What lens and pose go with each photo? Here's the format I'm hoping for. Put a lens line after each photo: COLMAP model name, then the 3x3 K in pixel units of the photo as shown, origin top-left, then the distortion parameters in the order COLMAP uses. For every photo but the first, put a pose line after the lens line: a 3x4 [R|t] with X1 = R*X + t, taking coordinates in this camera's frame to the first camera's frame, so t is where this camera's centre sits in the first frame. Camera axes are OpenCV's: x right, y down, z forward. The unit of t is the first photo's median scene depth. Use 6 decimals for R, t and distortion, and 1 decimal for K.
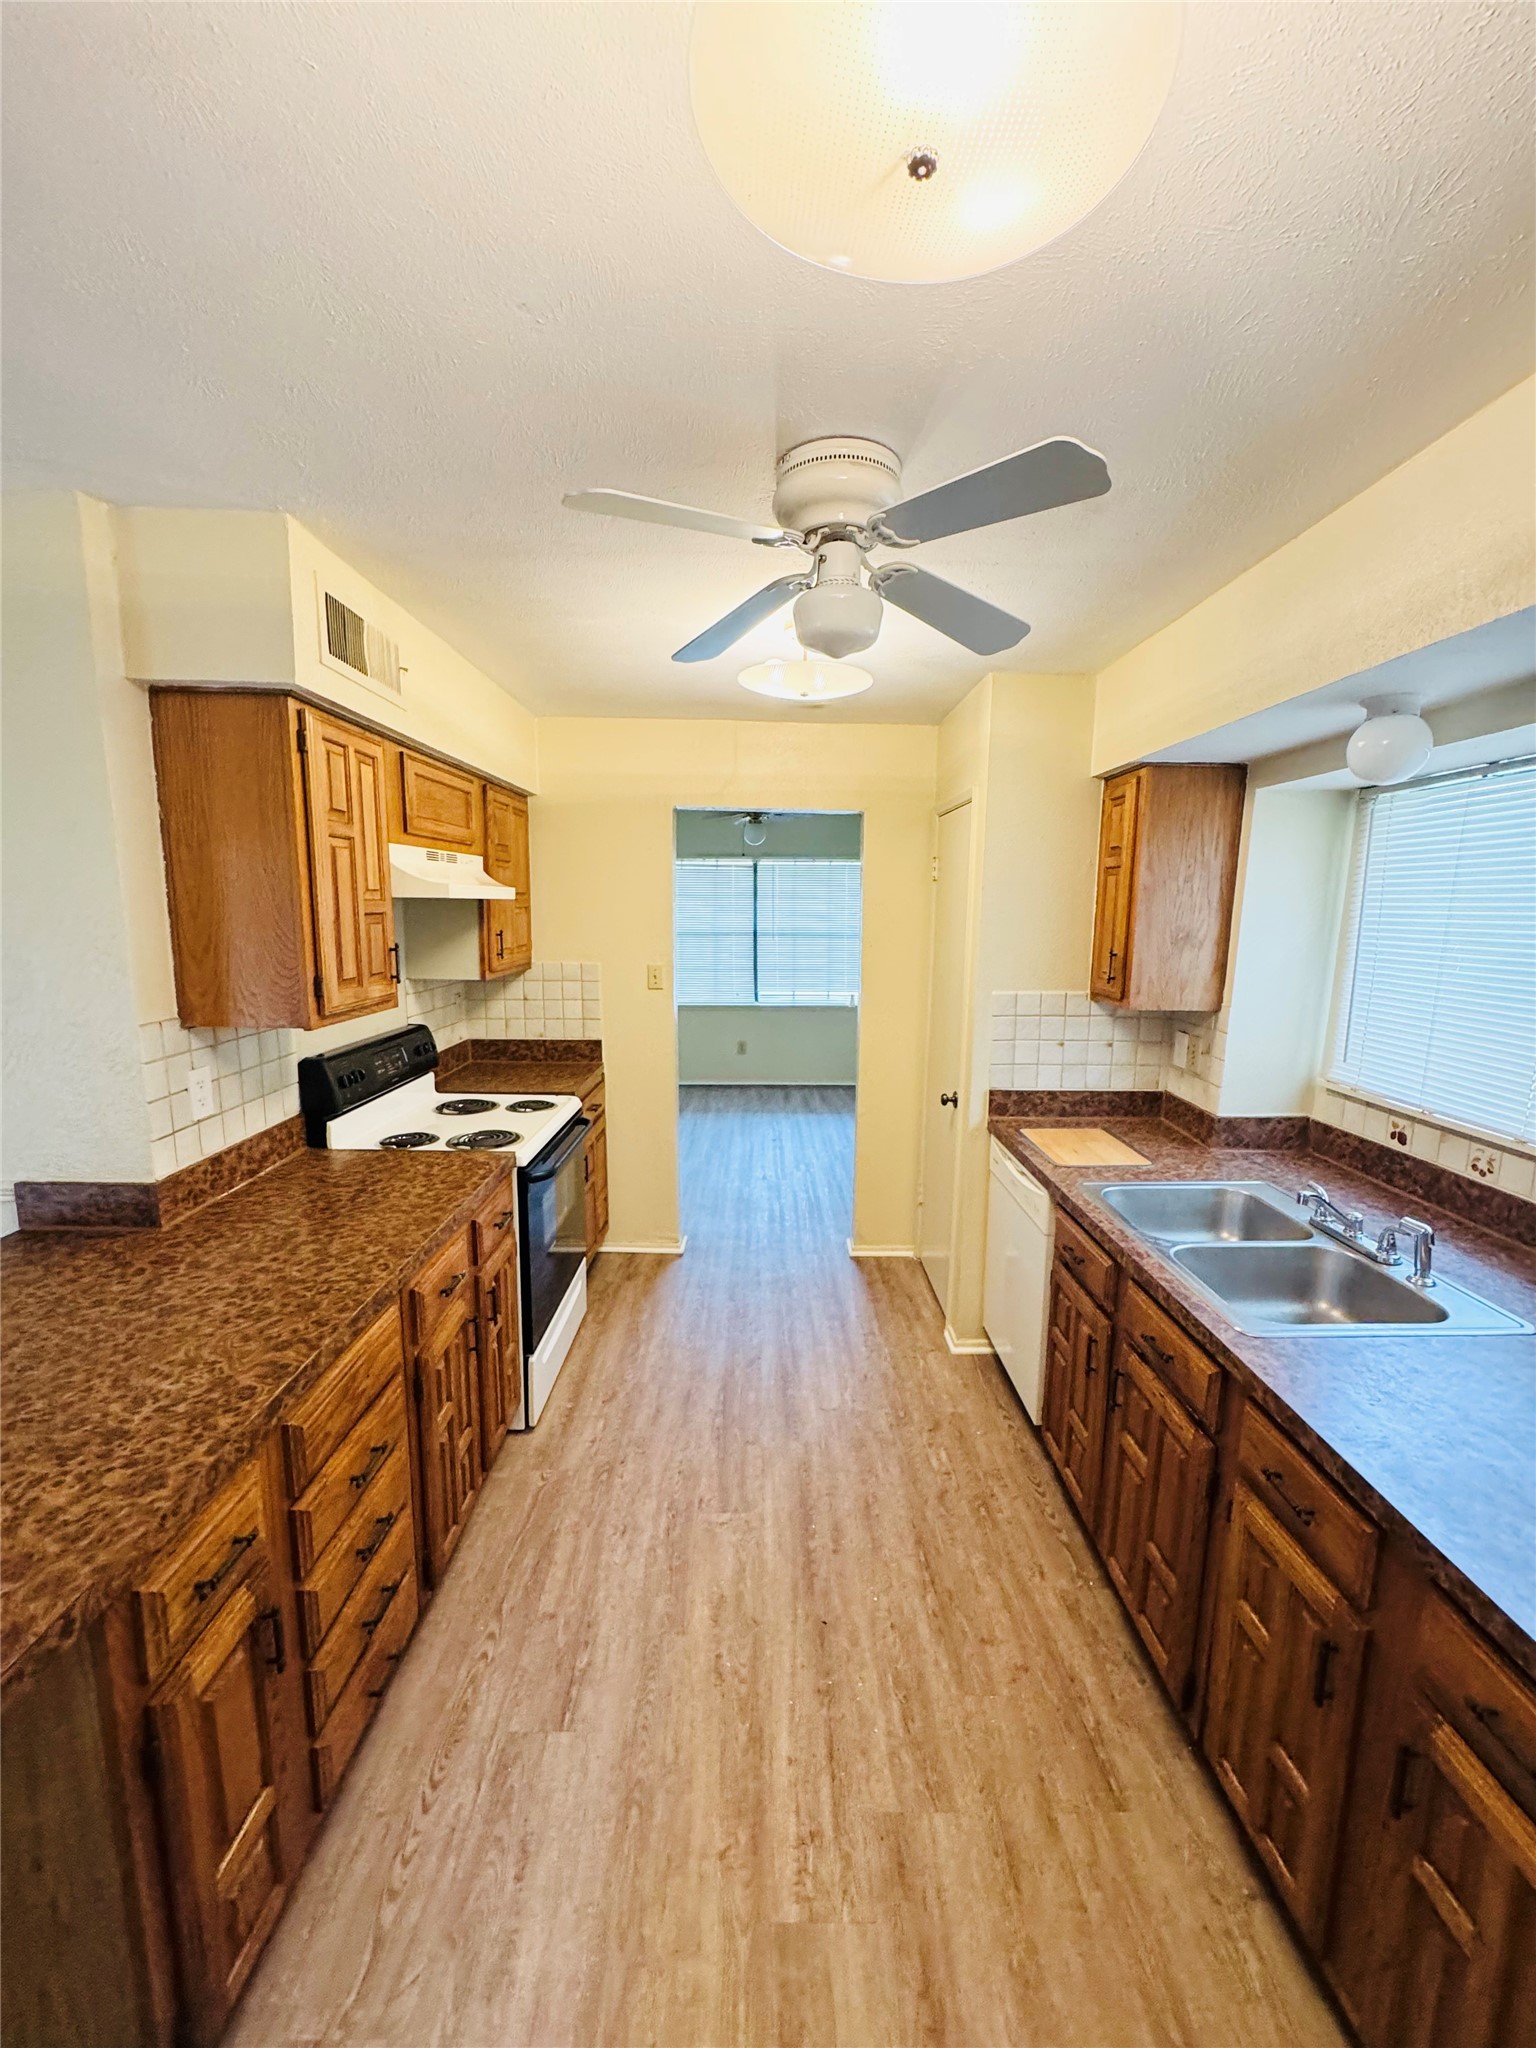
lens RADIAL K [[825.9, 0, 772.1], [0, 825.9, 1029.8], [0, 0, 1]] dist [-0.001851, 0.000112]
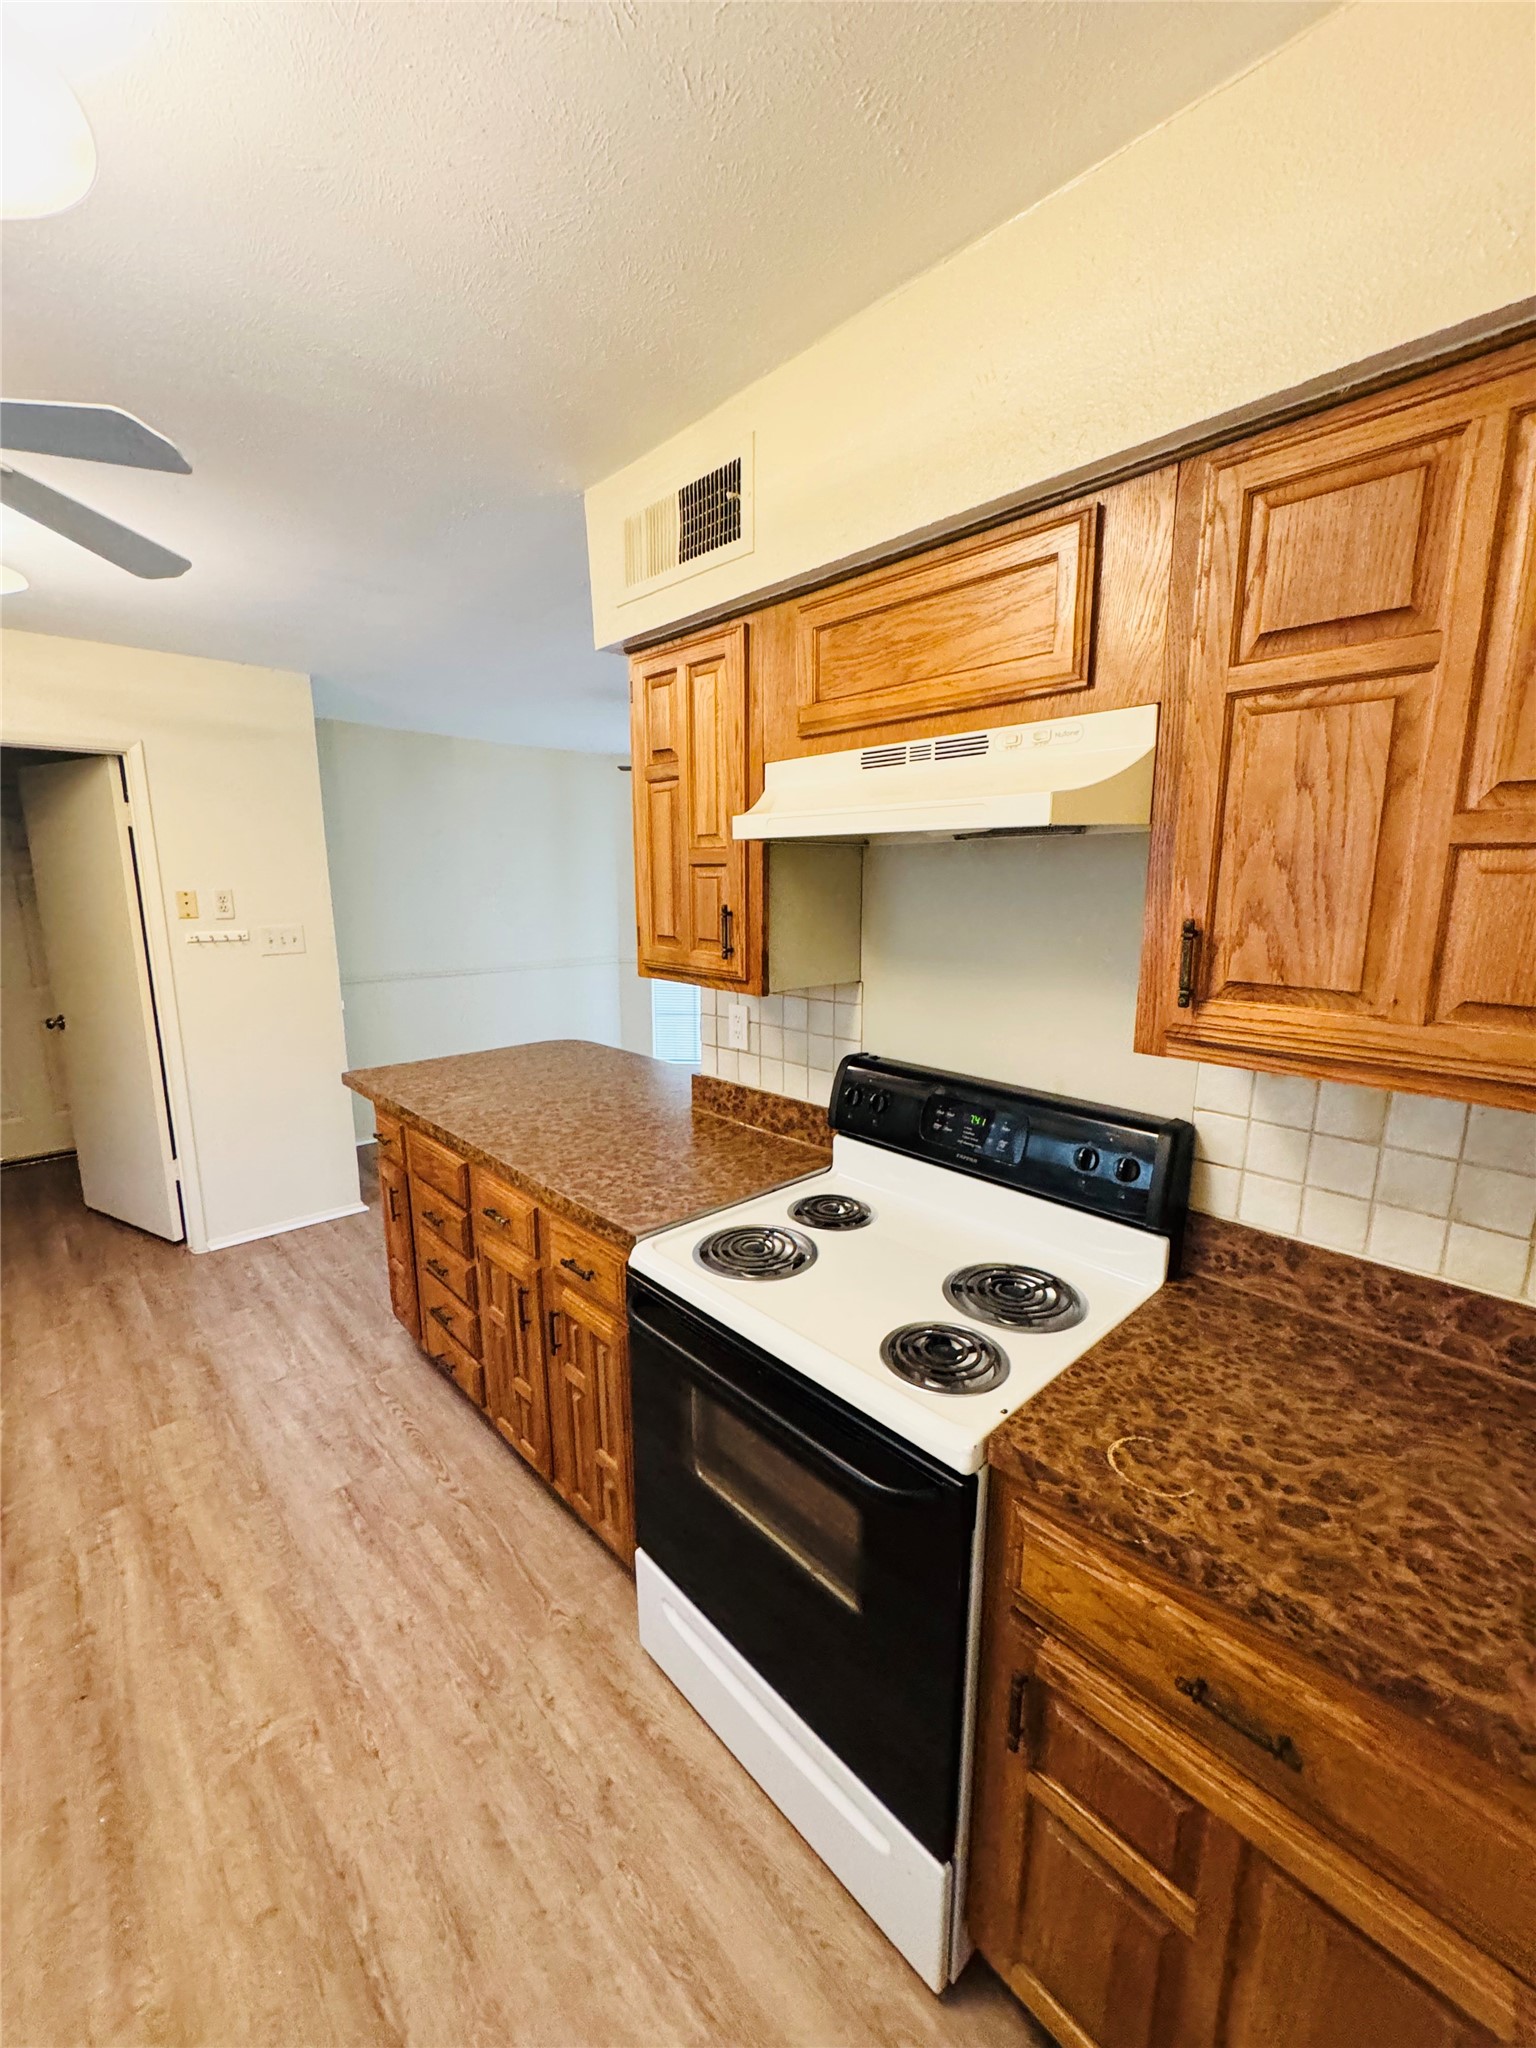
lens RADIAL K [[825.9, 0, 775.1], [0, 825.9, 1029.7], [0, 0, 1]] dist [-0.001851, 0.000112]
pose [[-0.738425, 0.112657, -0.664858, 0.021781], [-0.111799, 0.951849, 0.285455, -0.235064], [0.665003, 0.285118, -0.690274, 1.720271]]
